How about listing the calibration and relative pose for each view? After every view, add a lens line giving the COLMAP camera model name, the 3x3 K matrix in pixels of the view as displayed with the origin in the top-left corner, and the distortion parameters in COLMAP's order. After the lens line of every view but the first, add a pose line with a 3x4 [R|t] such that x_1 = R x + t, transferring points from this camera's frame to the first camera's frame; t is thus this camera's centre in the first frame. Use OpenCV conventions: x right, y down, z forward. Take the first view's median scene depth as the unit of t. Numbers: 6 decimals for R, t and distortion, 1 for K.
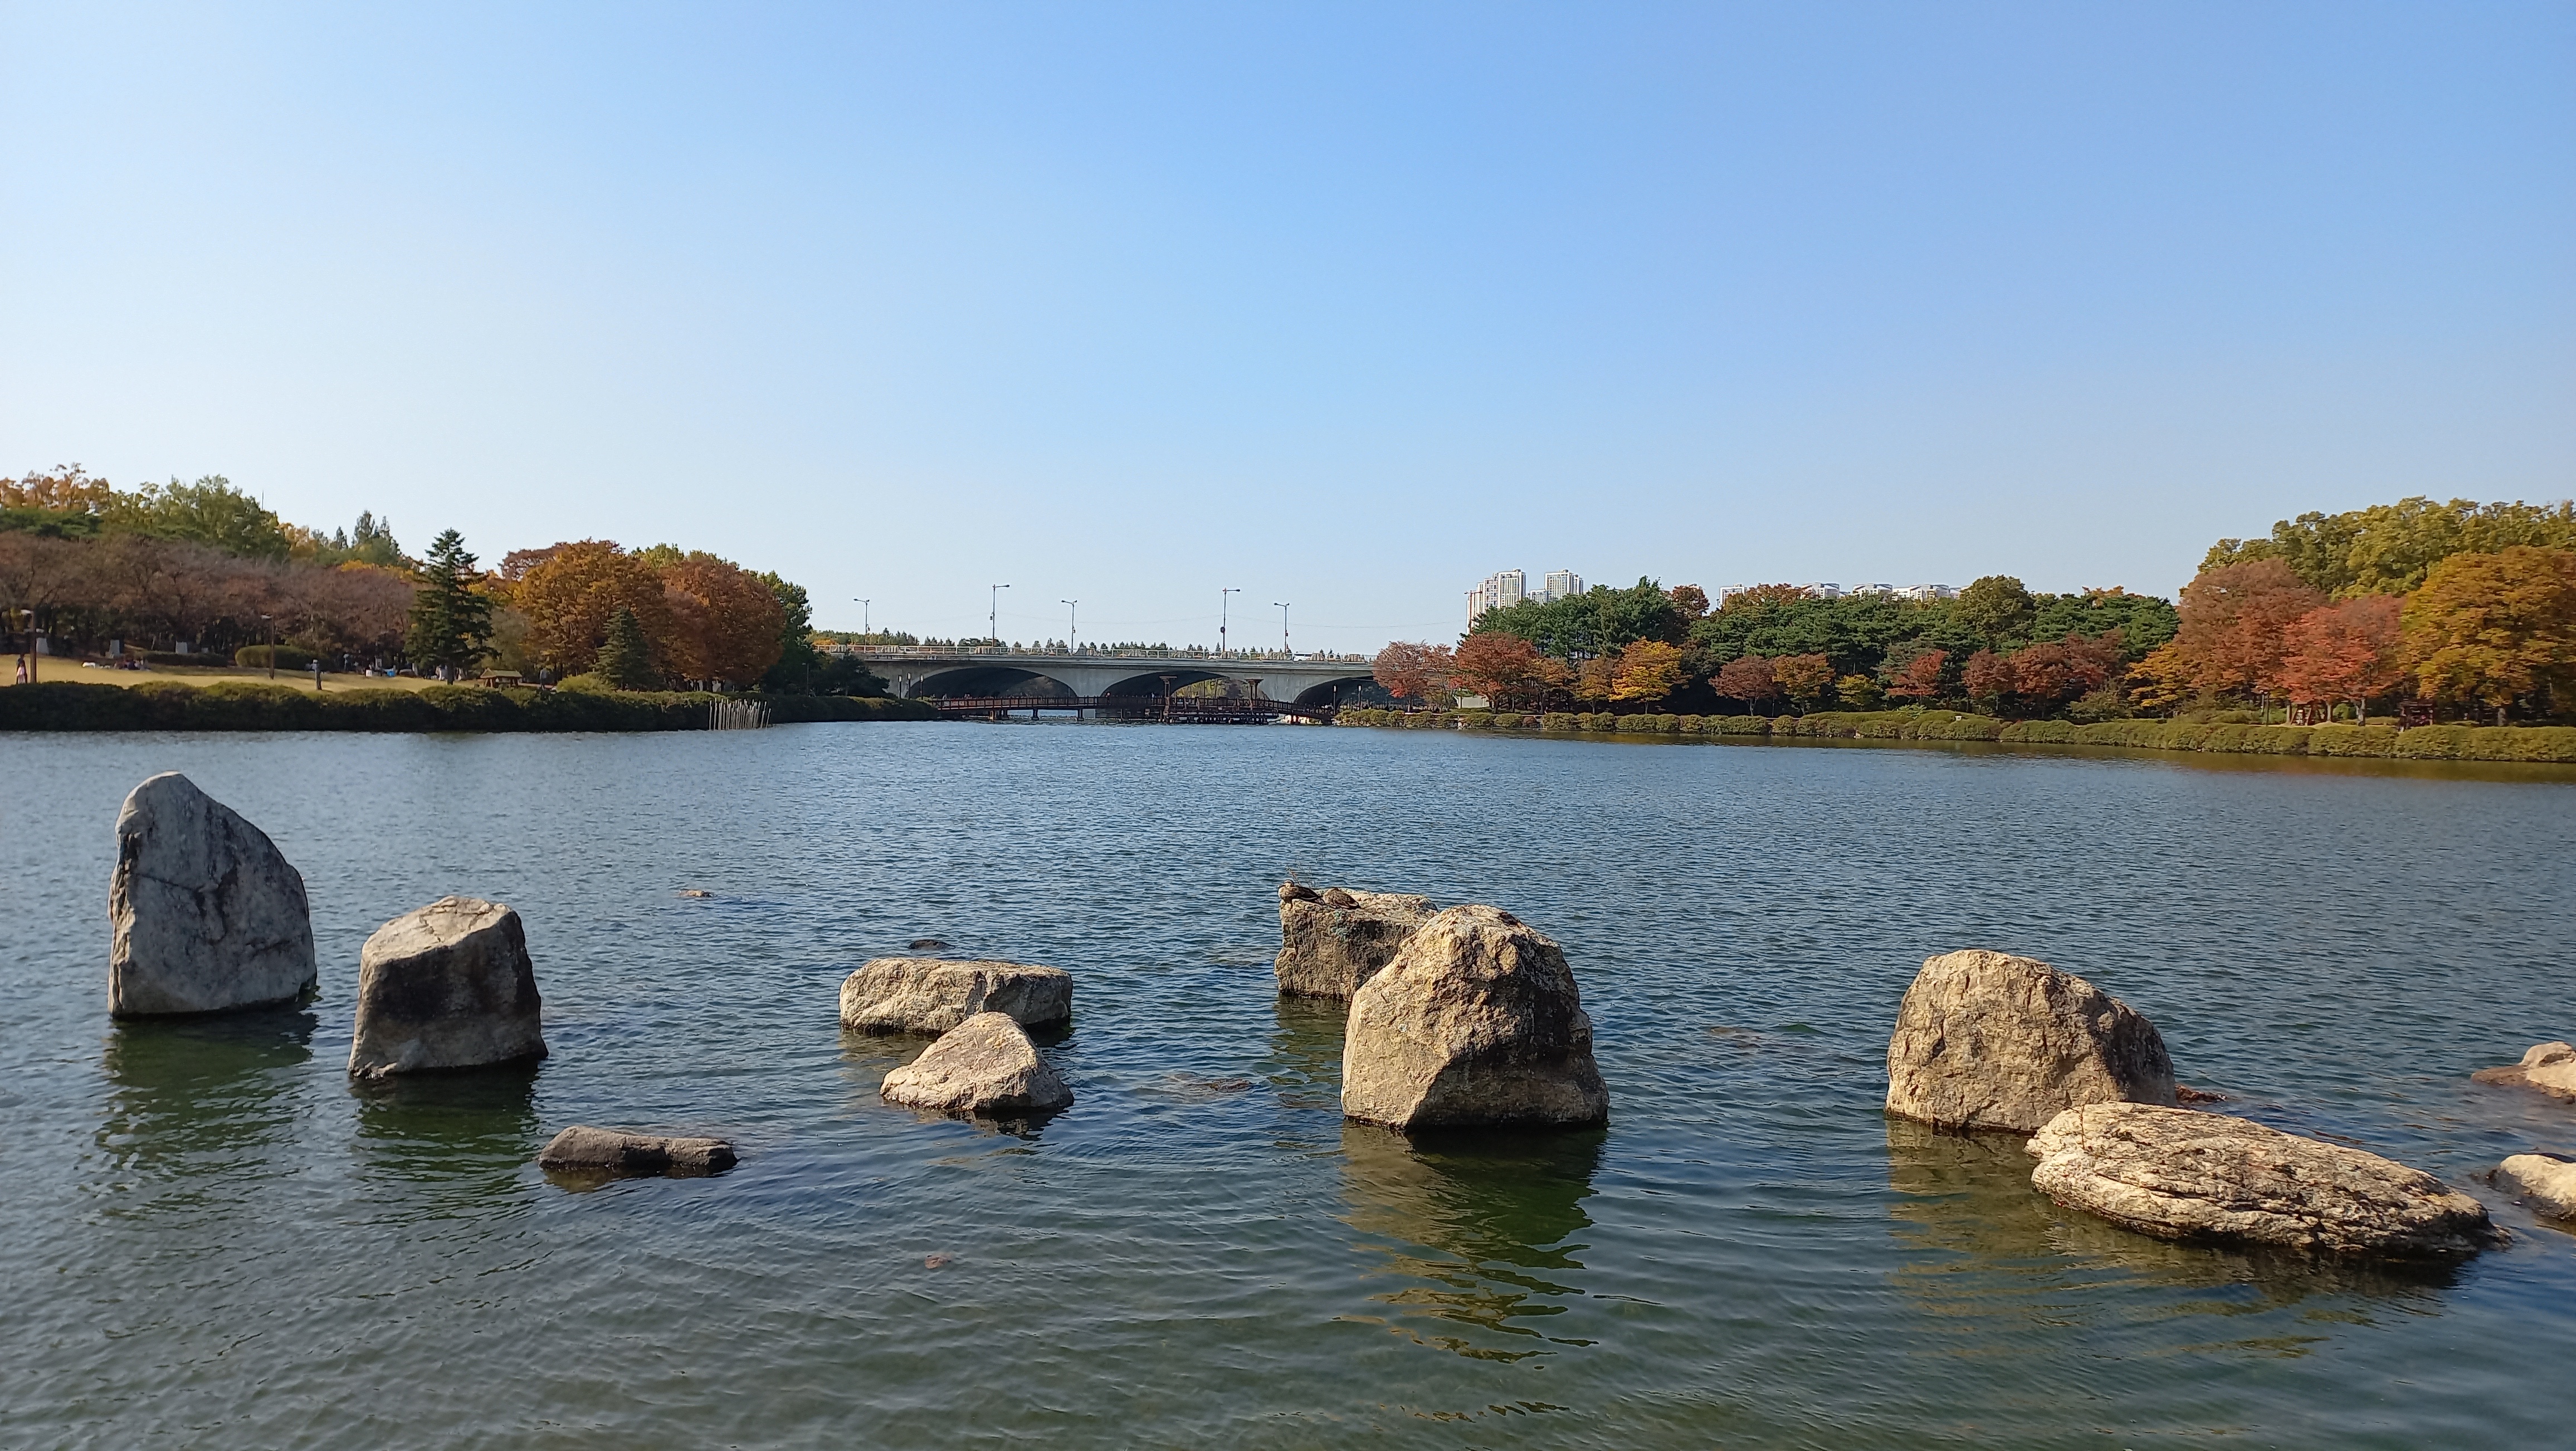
lens RADIAL K [[1807.5, 0, 1285.9], [0, 1807.5, 728.8], [0, 0, 1]] dist [0.015174, 0.004435]
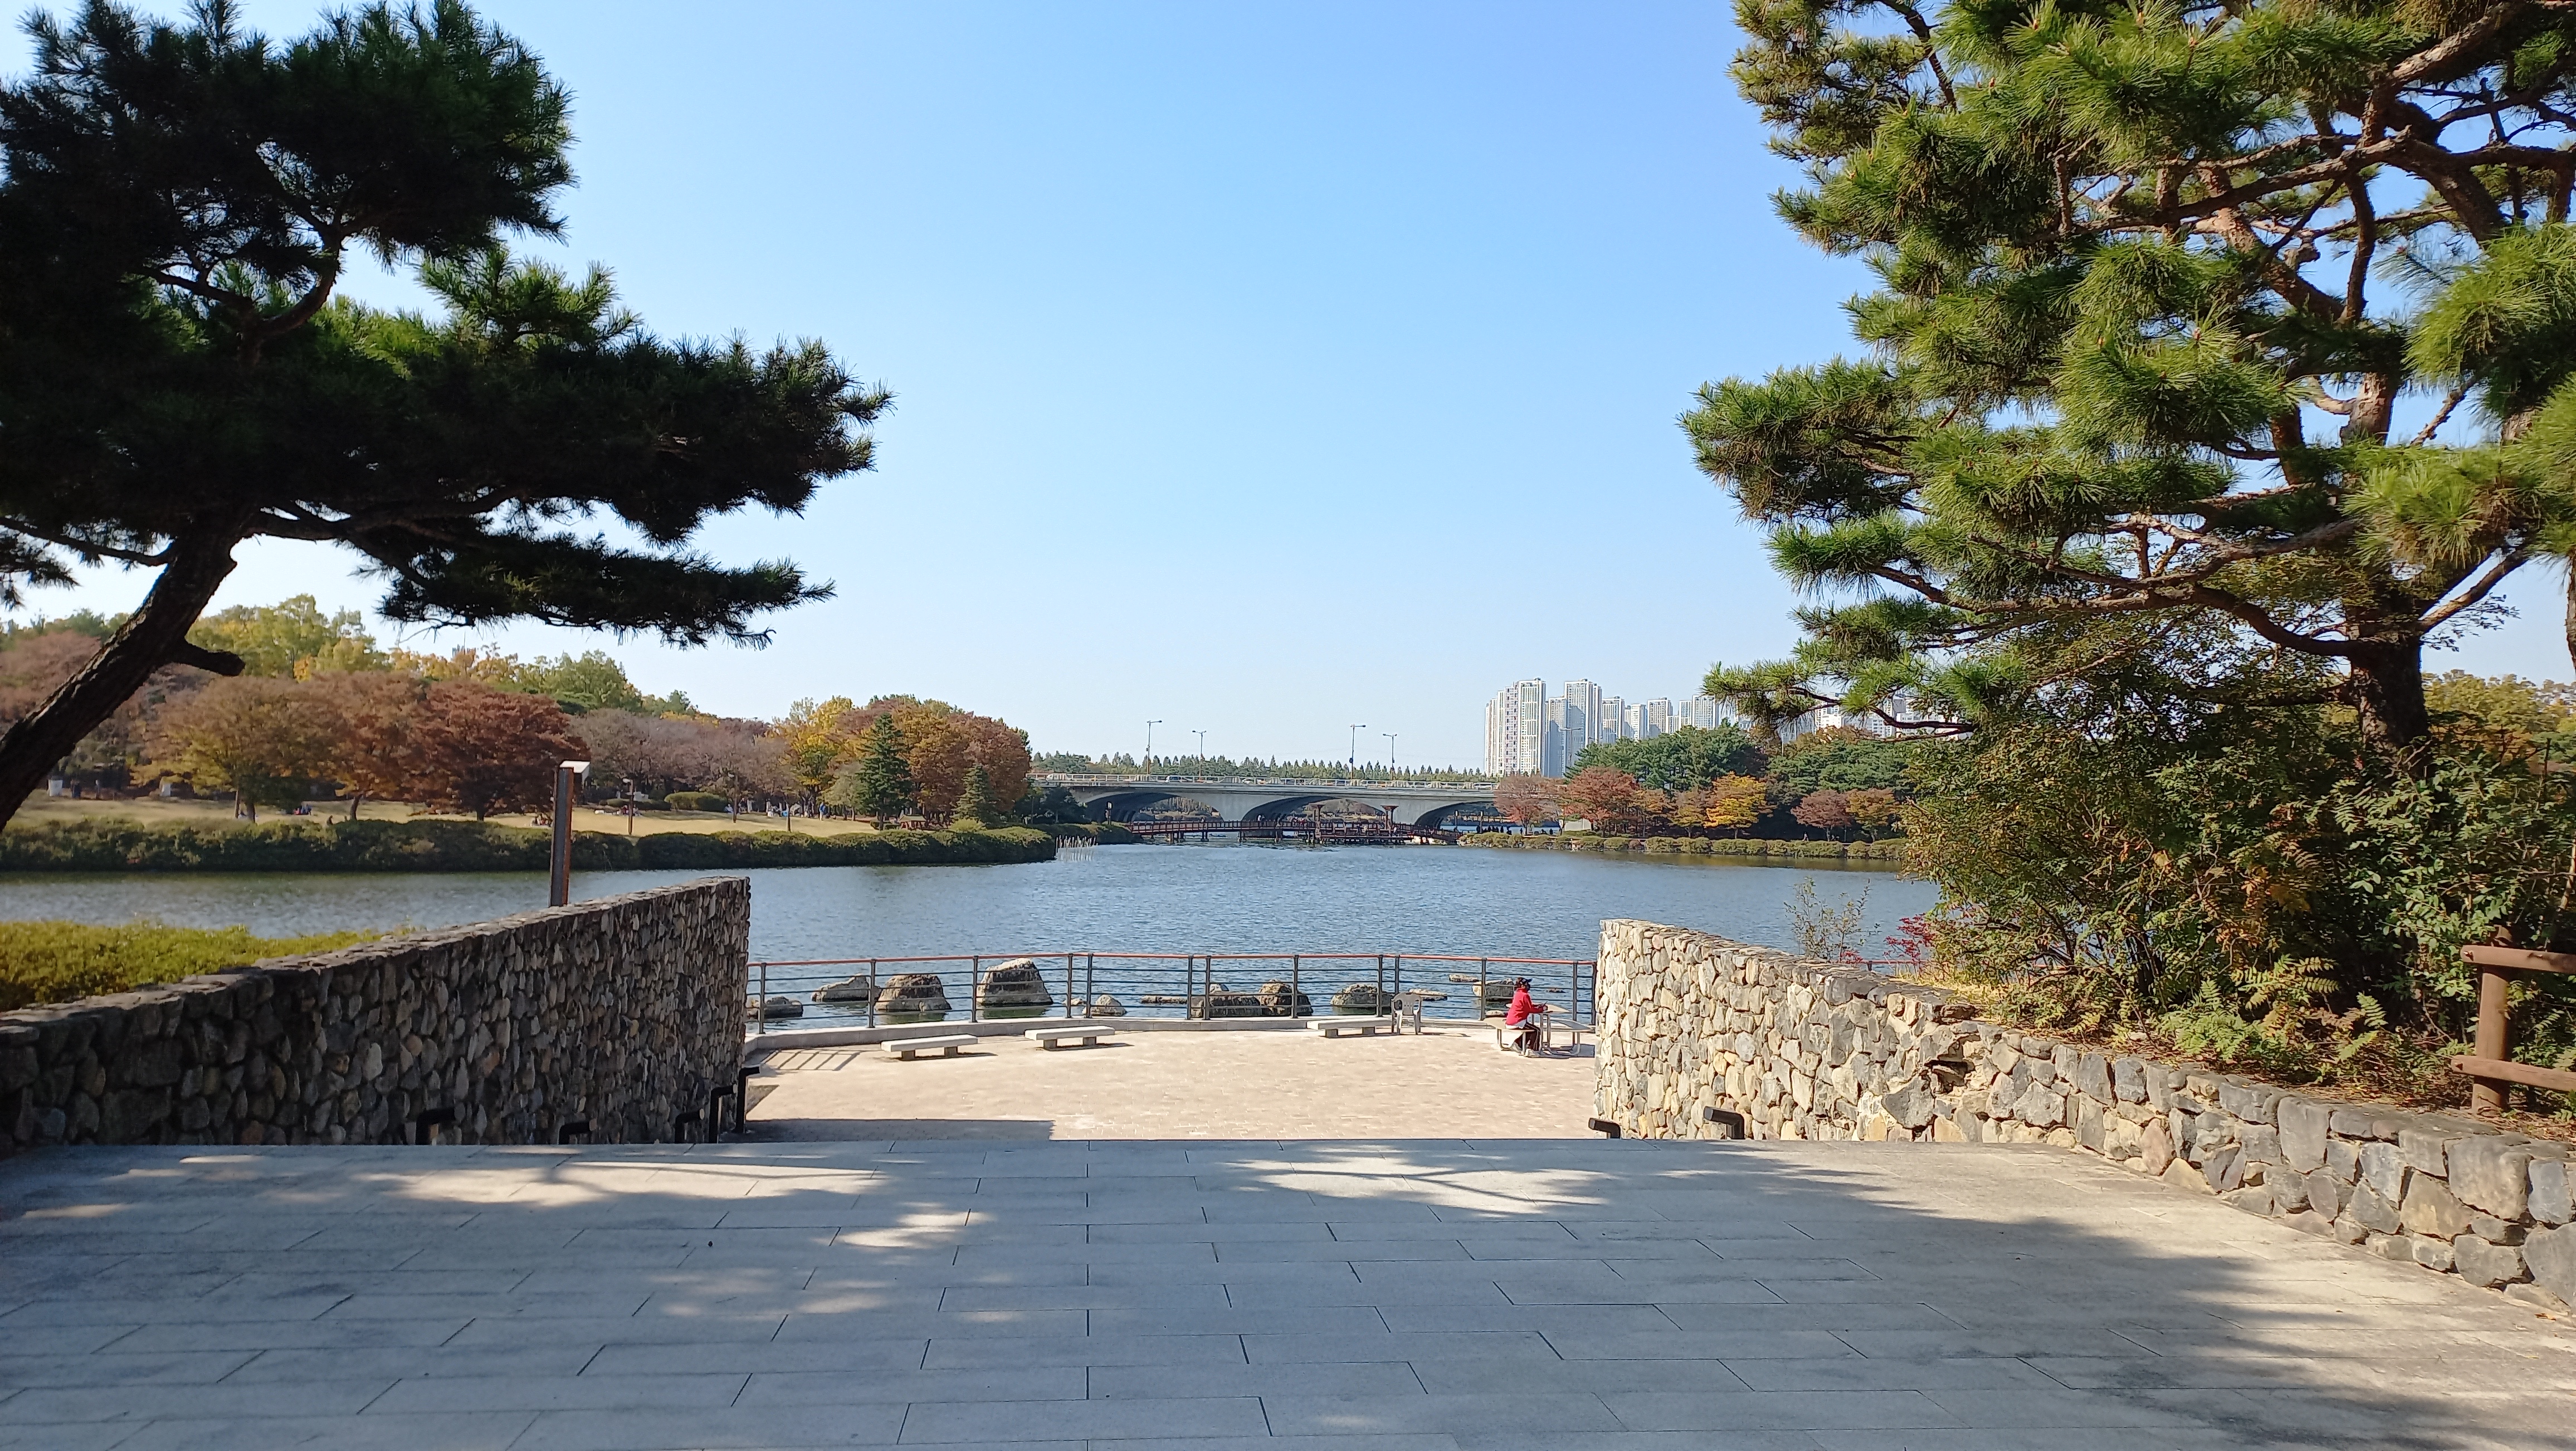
lens RADIAL K [[1807.5, 0, 1288.9], [0, 1807.5, 727.3], [0, 0, 1]] dist [0.015174, 0.004435]
pose [[0.999981, 0.001742, -0.005925, -0.088052], [-0.002085, 0.998289, -0.058442, -0.011963], [0.005813, 0.058453, 0.998273, -0.182044]]
